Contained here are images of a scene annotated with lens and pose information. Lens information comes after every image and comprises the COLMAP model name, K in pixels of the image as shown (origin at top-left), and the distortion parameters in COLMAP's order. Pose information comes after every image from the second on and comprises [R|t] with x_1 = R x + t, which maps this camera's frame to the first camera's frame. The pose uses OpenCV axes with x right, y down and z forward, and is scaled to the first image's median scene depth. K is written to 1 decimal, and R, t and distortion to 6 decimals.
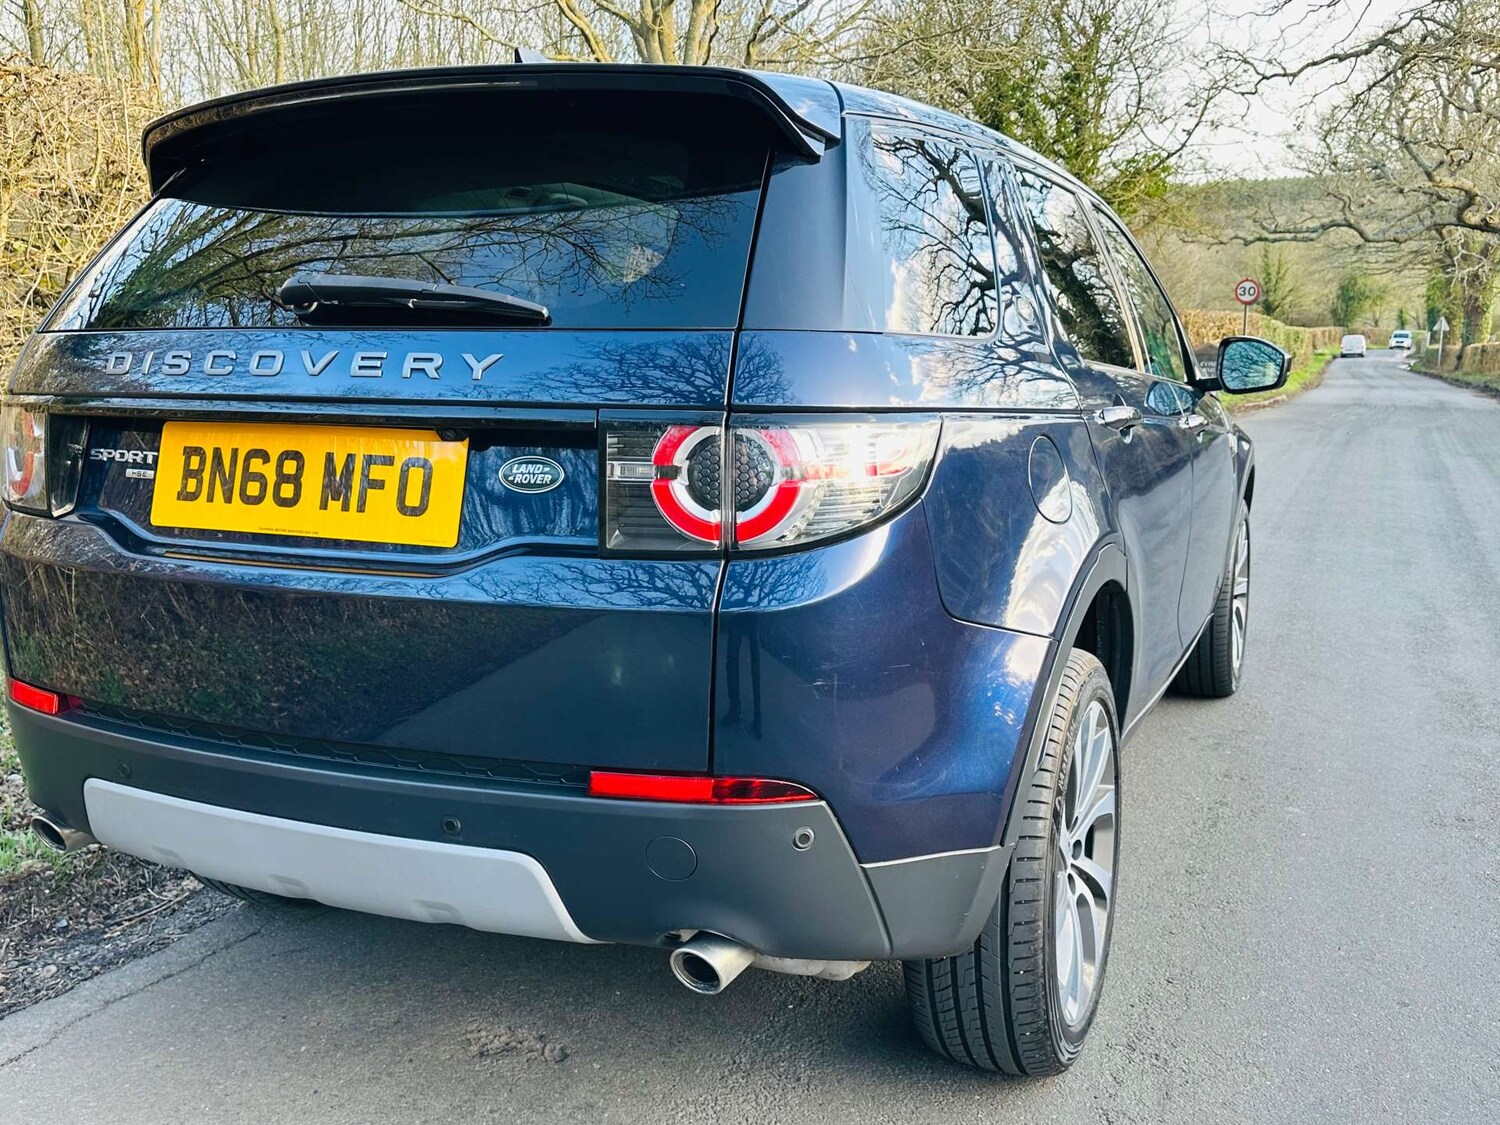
lens RADIAL K [[1344.6, 0, 750.0], [0, 1344.6, 562.5], [0, 0, 1]] dist [0.119869, -0.176850]
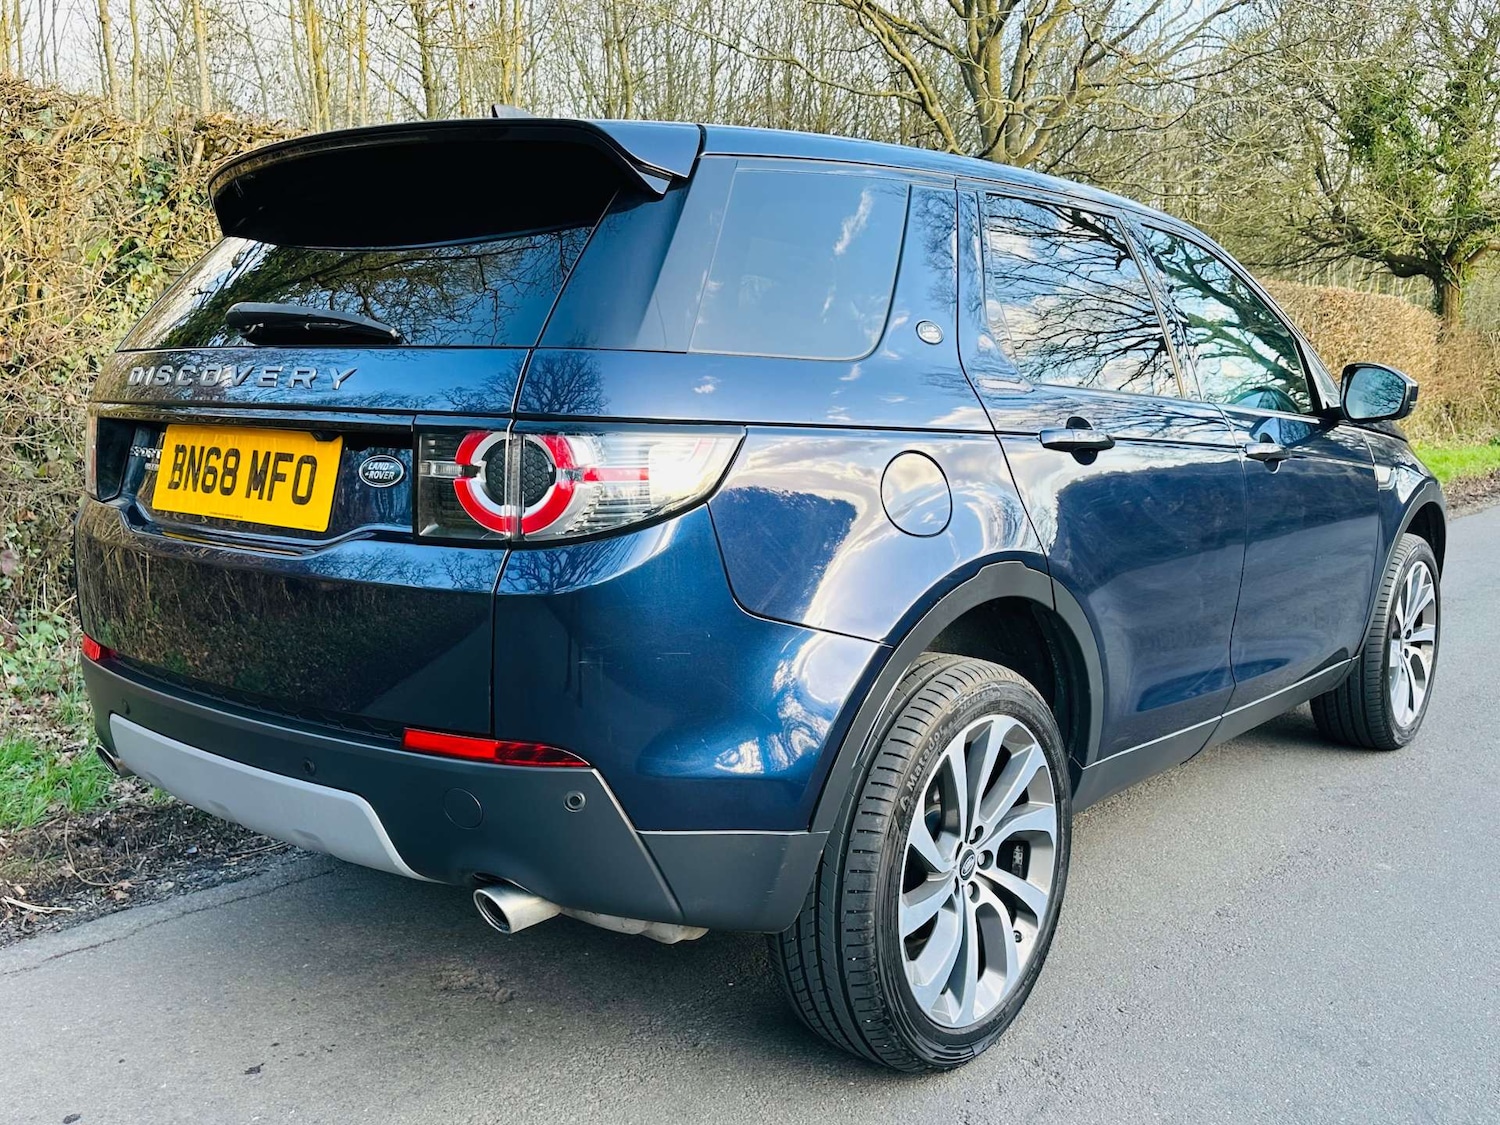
lens RADIAL K [[1346.5, 0, 751.3], [0, 1346.5, 571.9], [0, 0, 1]] dist [0.115937, -0.174345]
pose [[0.965702, 0.042625, -0.256131, 0.424582], [-0.046523, 0.998875, -0.009176, 0.016581], [0.255451, 0.020778, 0.966599, -0.048154]]
